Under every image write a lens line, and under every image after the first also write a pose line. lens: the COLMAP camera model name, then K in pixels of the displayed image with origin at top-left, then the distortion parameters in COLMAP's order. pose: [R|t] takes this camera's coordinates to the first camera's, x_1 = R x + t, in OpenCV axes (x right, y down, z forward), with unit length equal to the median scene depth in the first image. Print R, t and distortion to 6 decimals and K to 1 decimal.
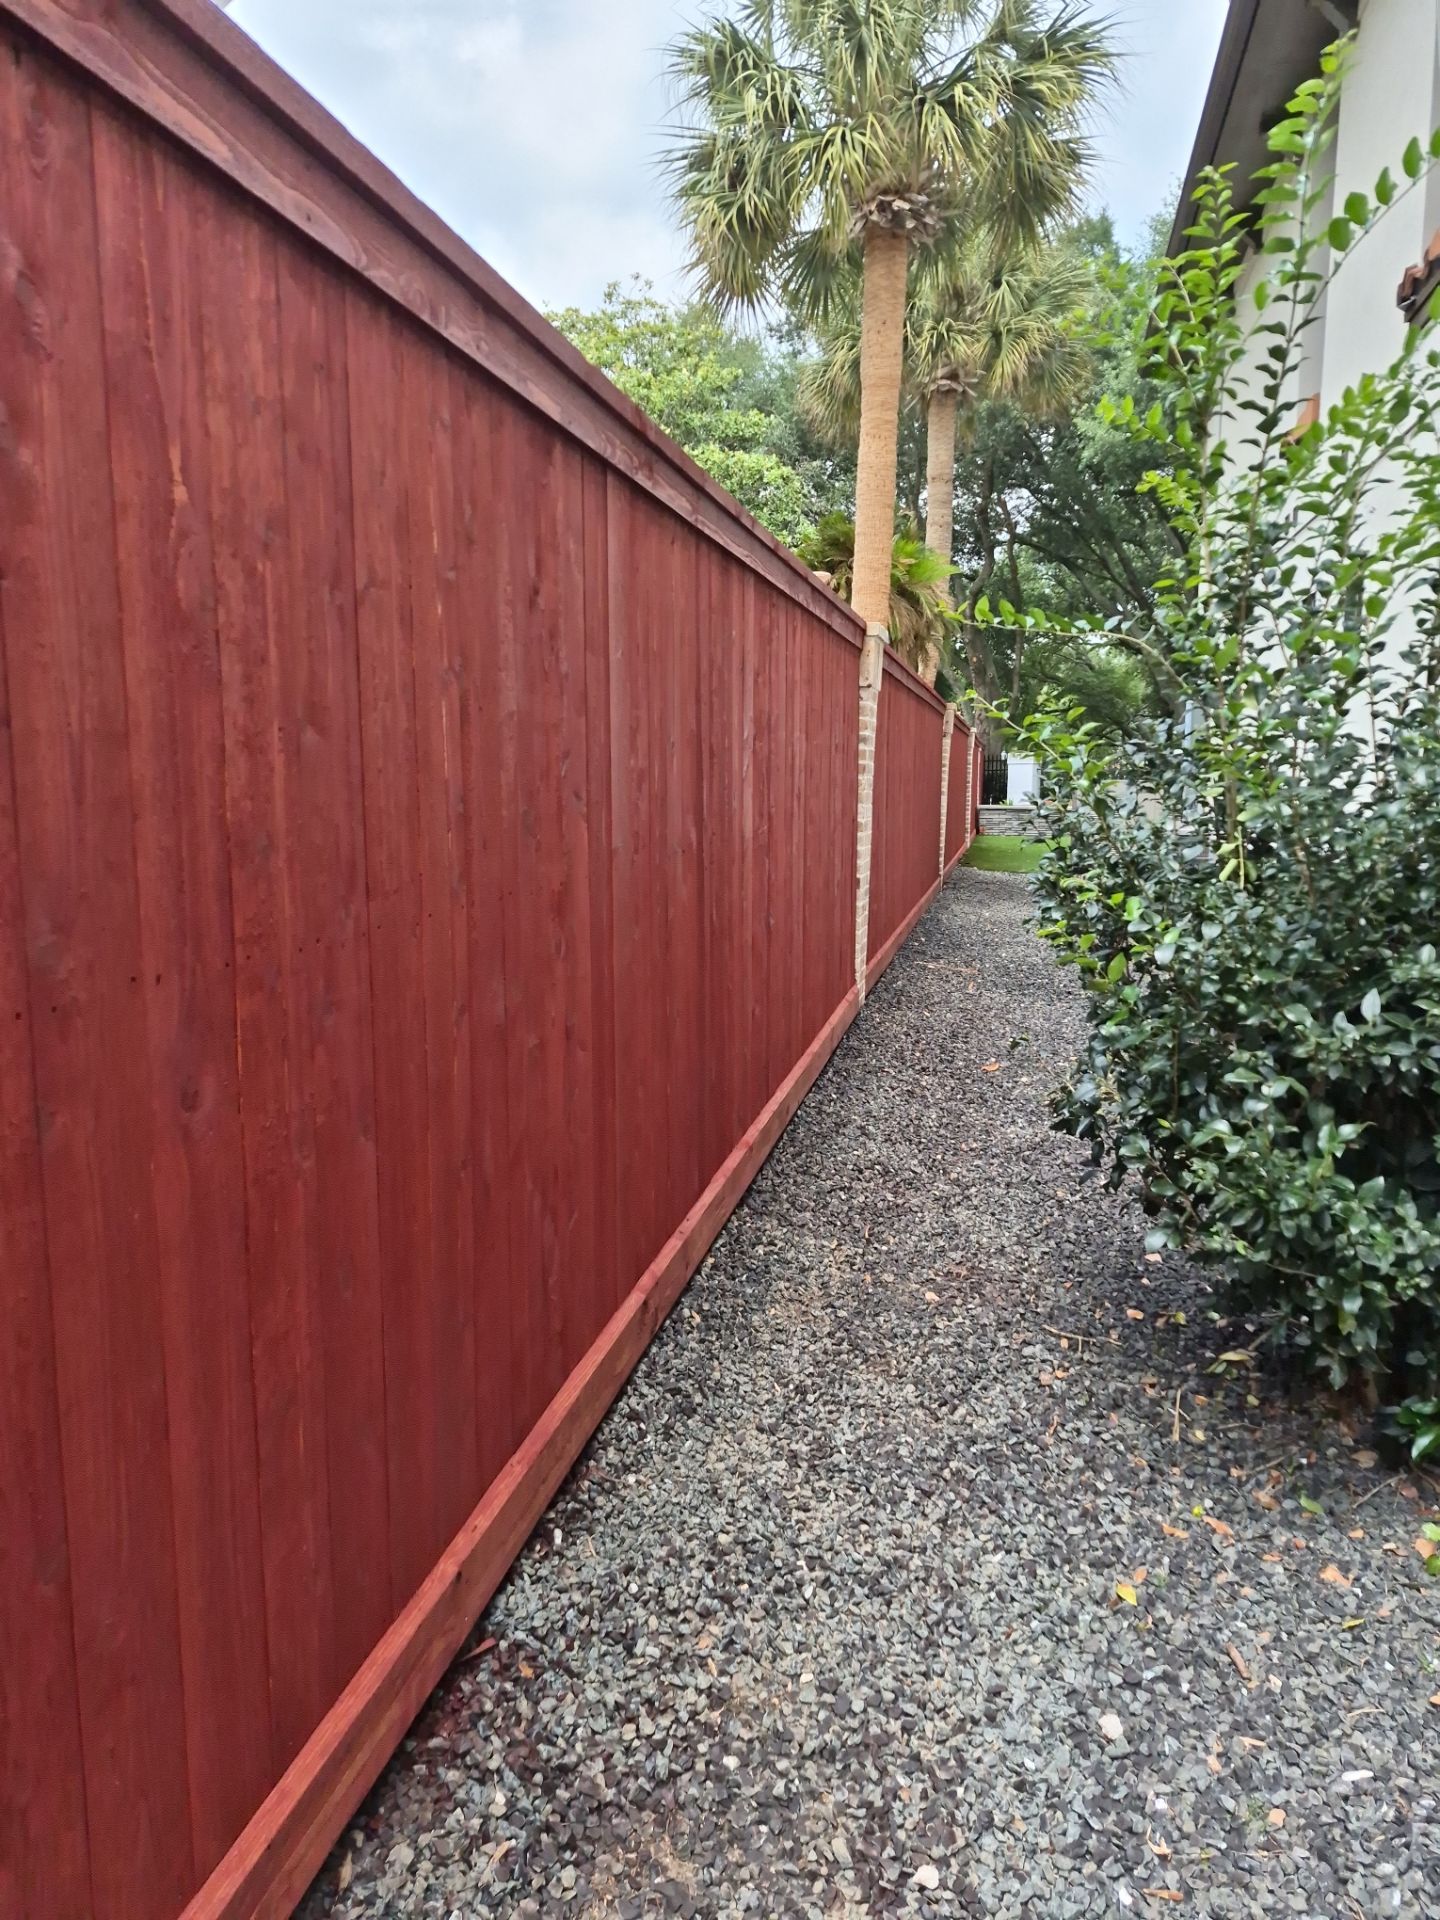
lens RADIAL K [[1300.7, 0, 702.7], [0, 1300.7, 995.9], [0, 0, 1]] dist [0.054376, -0.044407]
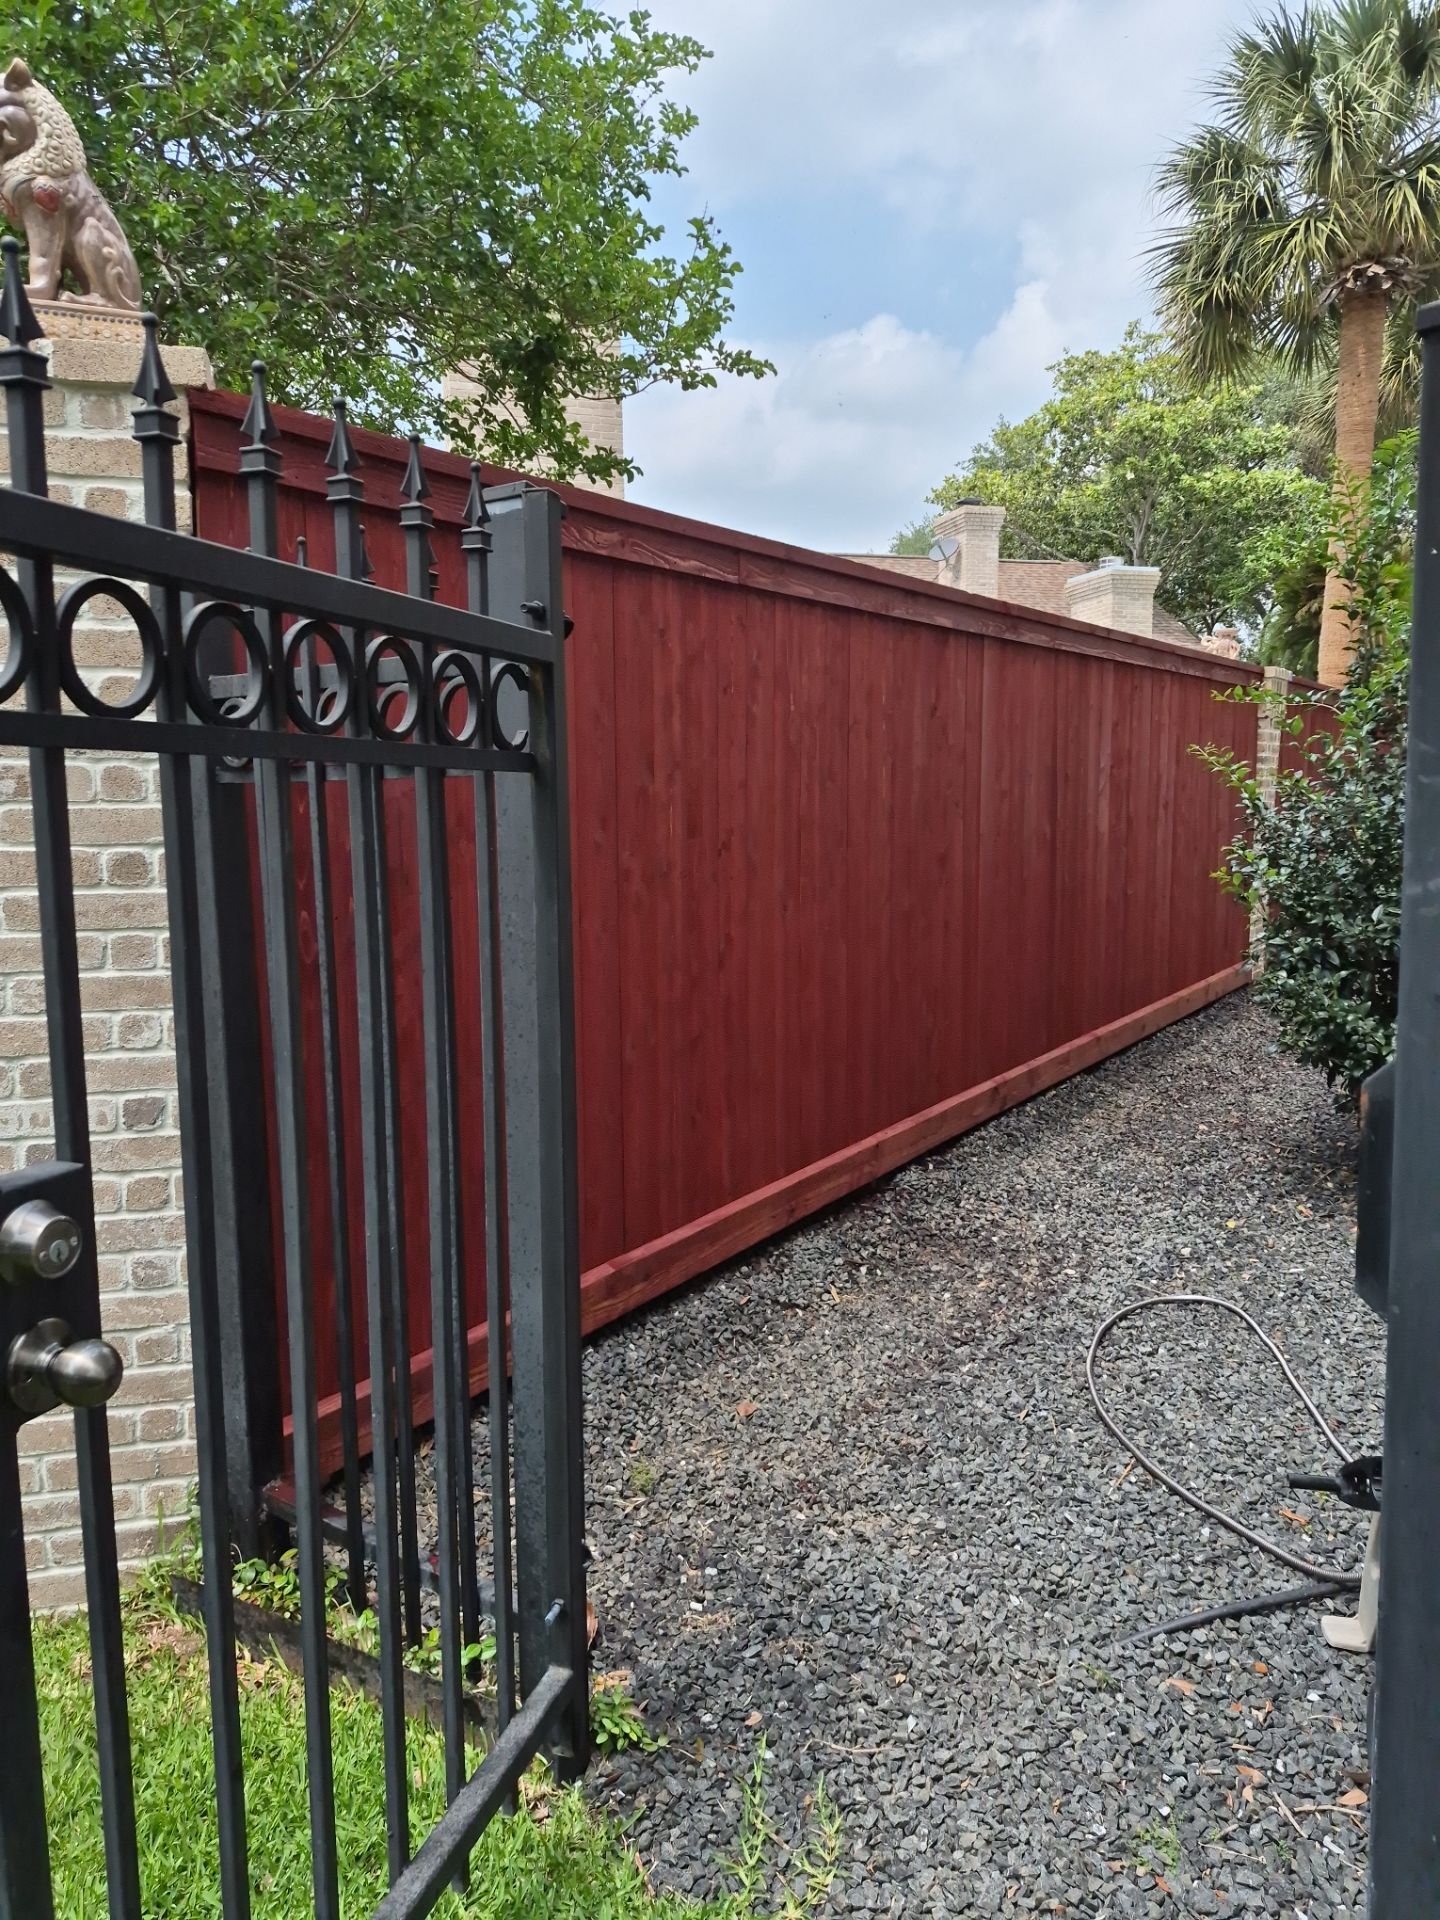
lens RADIAL K [[1300.7, 0, 712.3], [0, 1300.7, 954.3], [0, 0, 1]] dist [0.054376, -0.044407]
pose [[0.929452, 0.029863, -0.367732, 0.253543], [-0.046064, 0.998313, -0.035358, 0.138202], [0.366055, 0.049803, 0.929259, -0.836623]]
